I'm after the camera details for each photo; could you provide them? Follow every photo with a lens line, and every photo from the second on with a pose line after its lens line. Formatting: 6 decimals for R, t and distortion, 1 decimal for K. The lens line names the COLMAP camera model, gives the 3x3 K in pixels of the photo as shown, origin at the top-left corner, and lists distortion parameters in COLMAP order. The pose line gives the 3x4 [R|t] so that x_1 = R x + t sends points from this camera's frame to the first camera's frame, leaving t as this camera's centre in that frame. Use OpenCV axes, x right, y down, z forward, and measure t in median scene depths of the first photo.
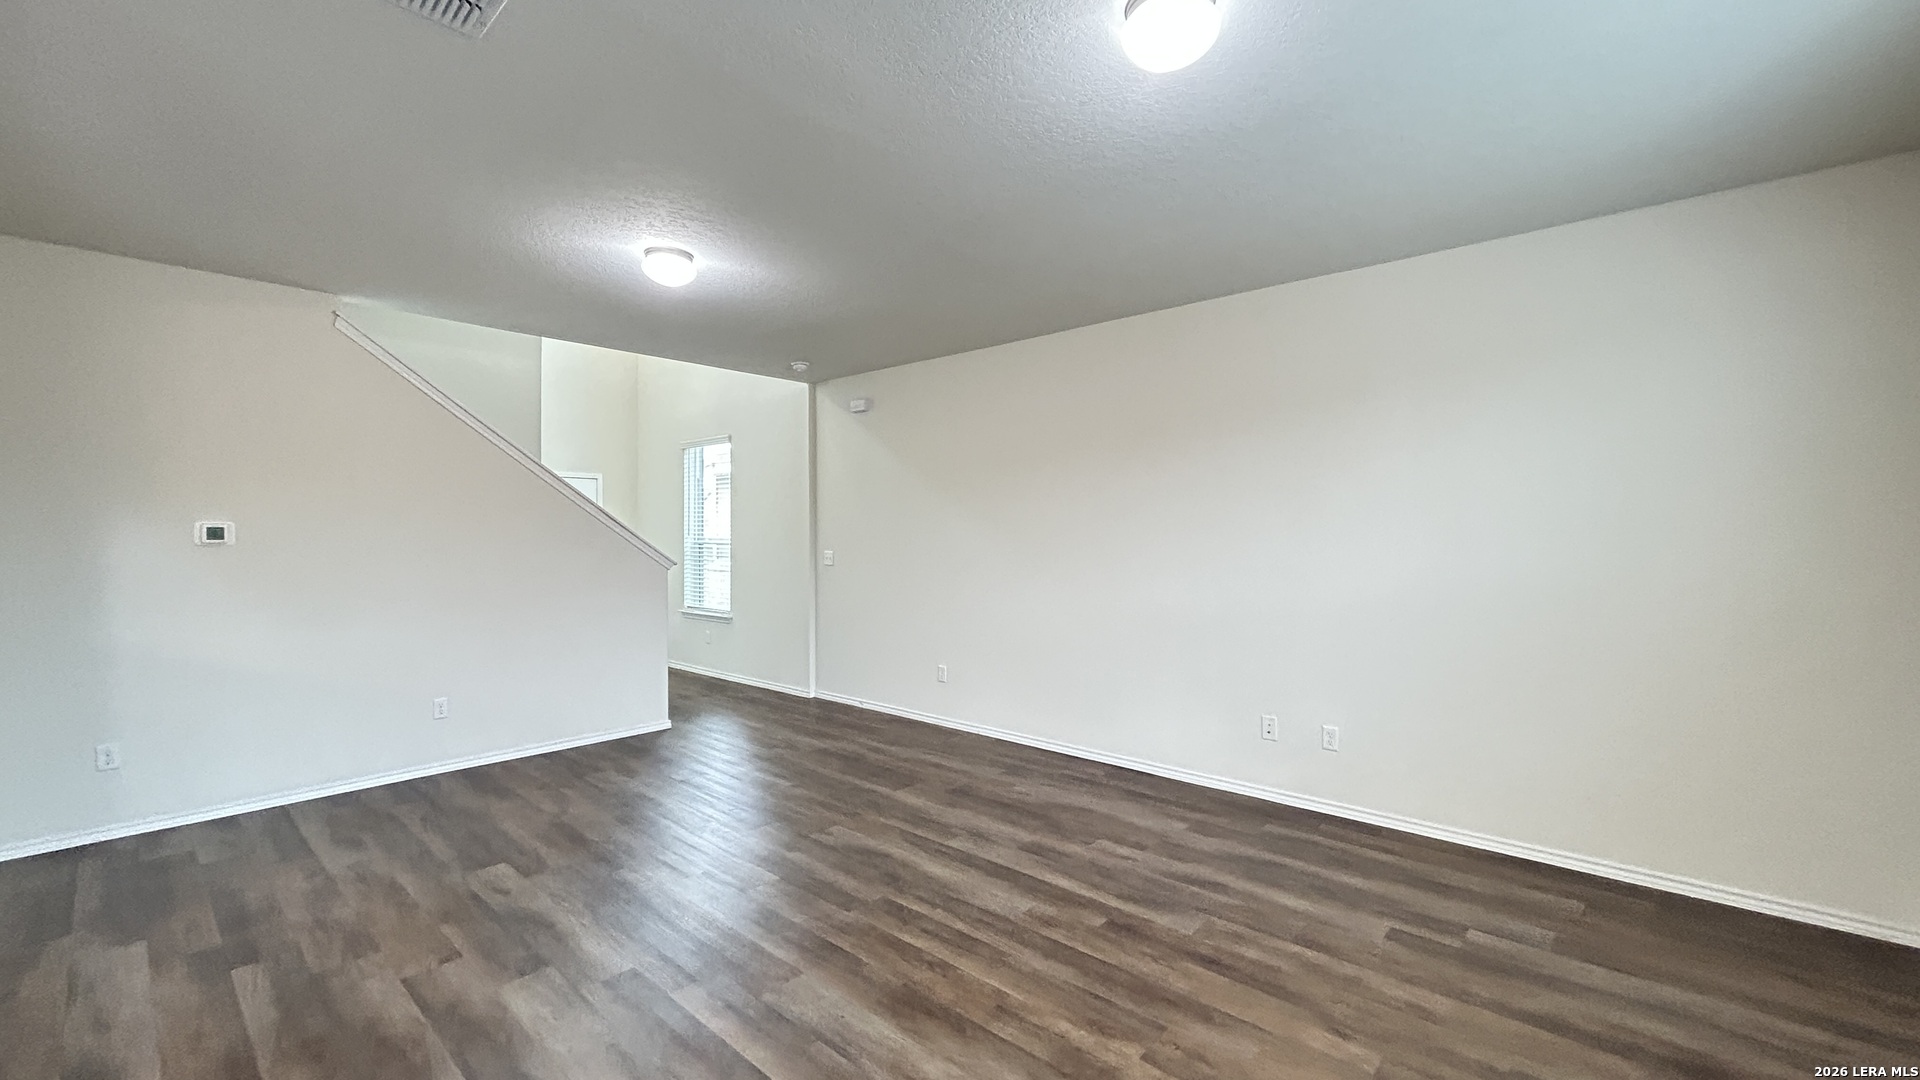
lens RADIAL K [[771.6, 0, 957.9], [0, 771.6, 537.8], [0, 0, 1]] dist [0.000773, 0.000085]
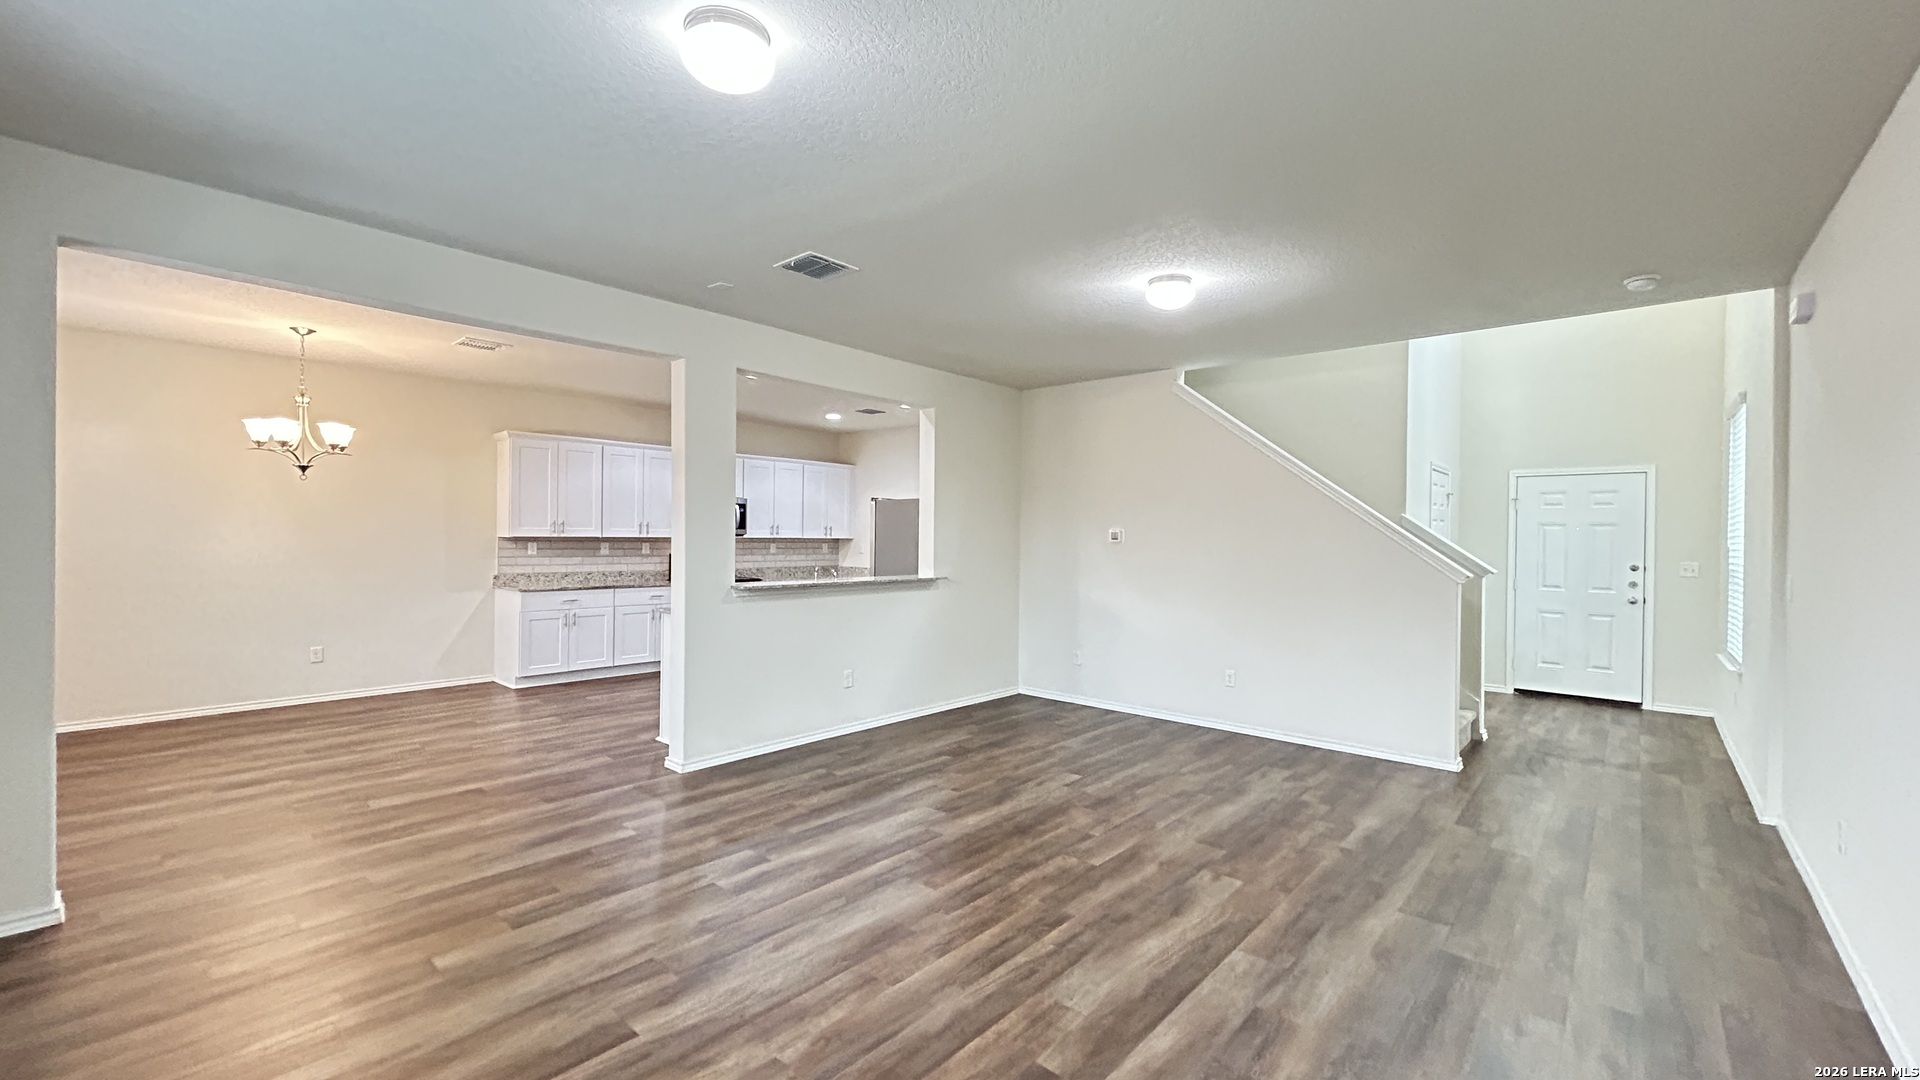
lens RADIAL K [[771.6, 0, 957.9], [0, 771.6, 537.8], [0, 0, 1]] dist [0.000773, 0.000085]
pose [[0.011712, 0.005237, -0.999918, 0.801746], [-0.020872, 0.999770, 0.004992, -0.001010], [0.999714, 0.020812, 0.011819, 0.790929]]
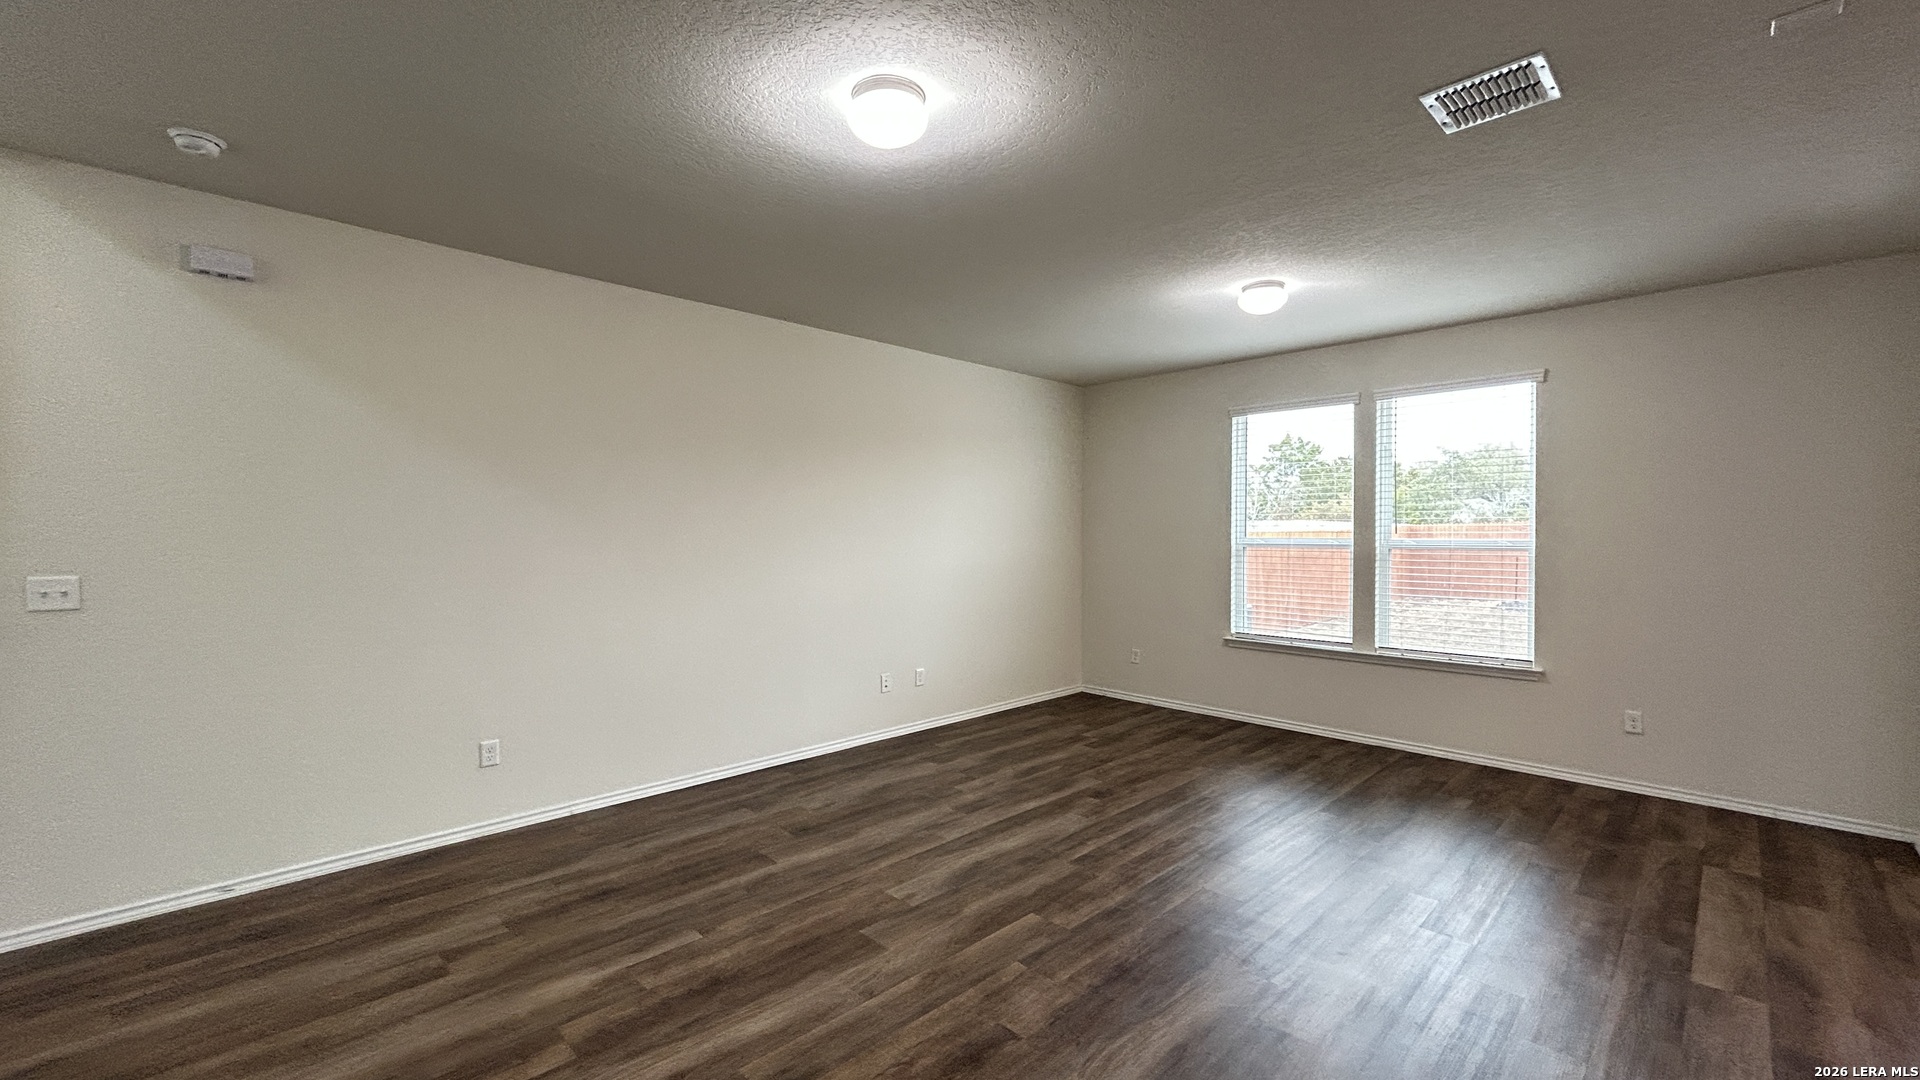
lens RADIAL K [[771.6, 0, 957.9], [0, 771.6, 537.8], [0, 0, 1]] dist [0.000773, 0.000085]
pose [[0.057890, -0.004357, 0.998313, -1.133046], [0.007017, 0.999968, 0.003957, -0.003169], [-0.998298, 0.006776, 0.057918, 1.030344]]
